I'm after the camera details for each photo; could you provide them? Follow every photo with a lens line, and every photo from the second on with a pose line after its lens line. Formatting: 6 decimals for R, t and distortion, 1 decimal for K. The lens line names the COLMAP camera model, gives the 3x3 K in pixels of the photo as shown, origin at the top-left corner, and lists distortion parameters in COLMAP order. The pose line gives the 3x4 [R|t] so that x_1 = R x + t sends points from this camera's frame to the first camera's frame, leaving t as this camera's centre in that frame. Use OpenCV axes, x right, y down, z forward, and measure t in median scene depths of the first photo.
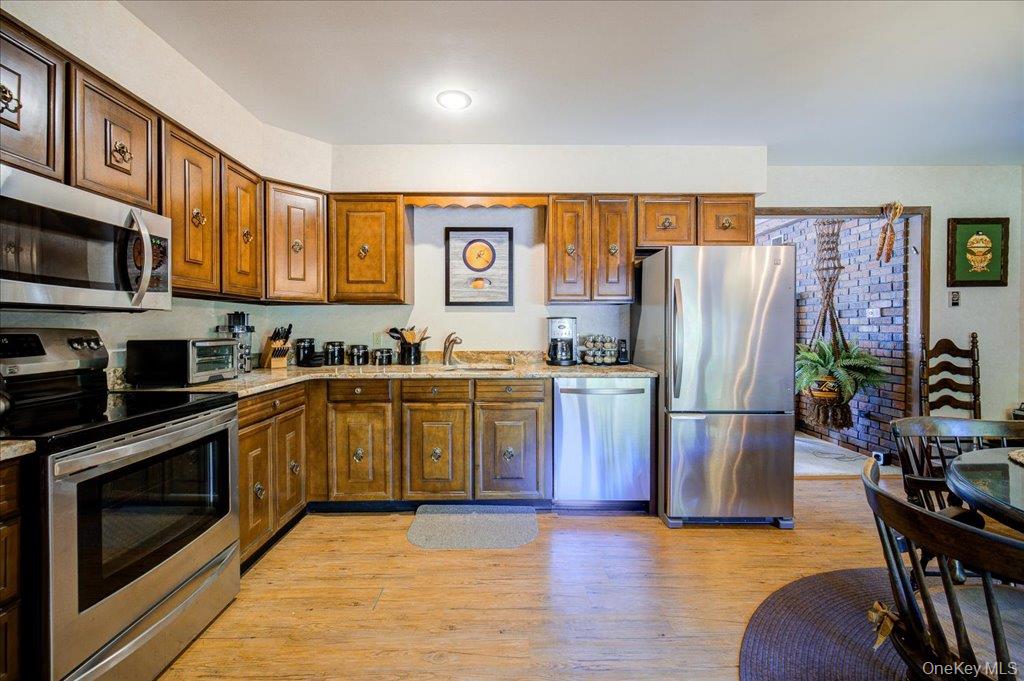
lens RADIAL K [[405.8, 0, 508.5], [0, 405.8, 328.8], [0, 0, 1]] dist [0.000424, -0.000029]
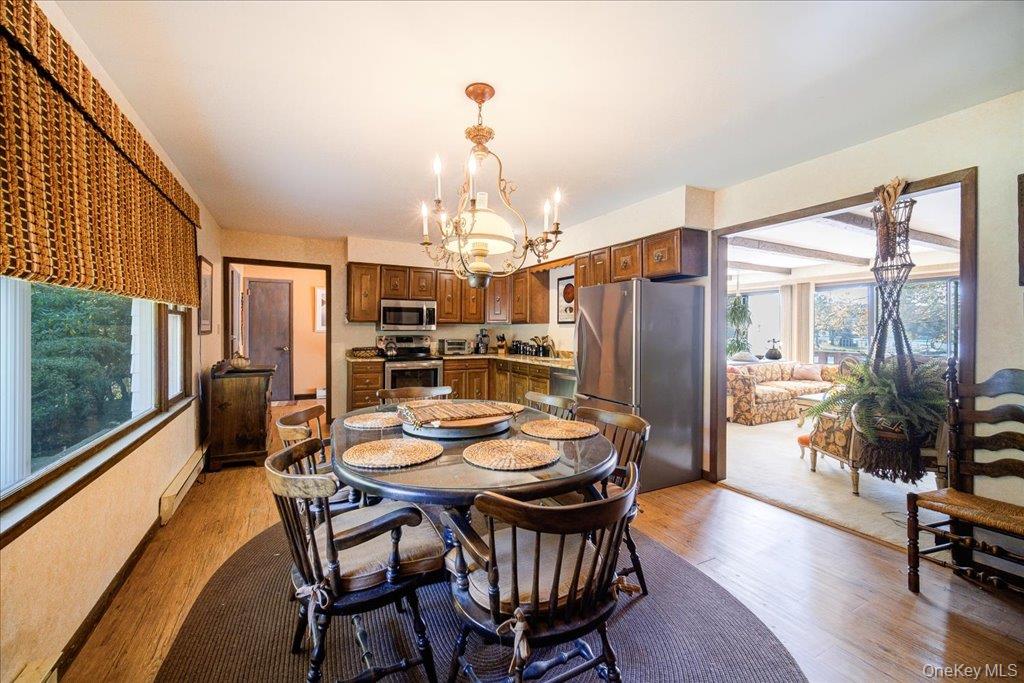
lens RADIAL K [[405.8, 0, 508.5], [0, 405.8, 329.8], [0, 0, 1]] dist [0.000424, -0.000029]
pose [[0.462680, 0.002870, -0.886521, 1.386202], [-0.010640, 0.999941, -0.002316, -0.027988], [0.886461, 0.010505, 0.462683, 0.024423]]
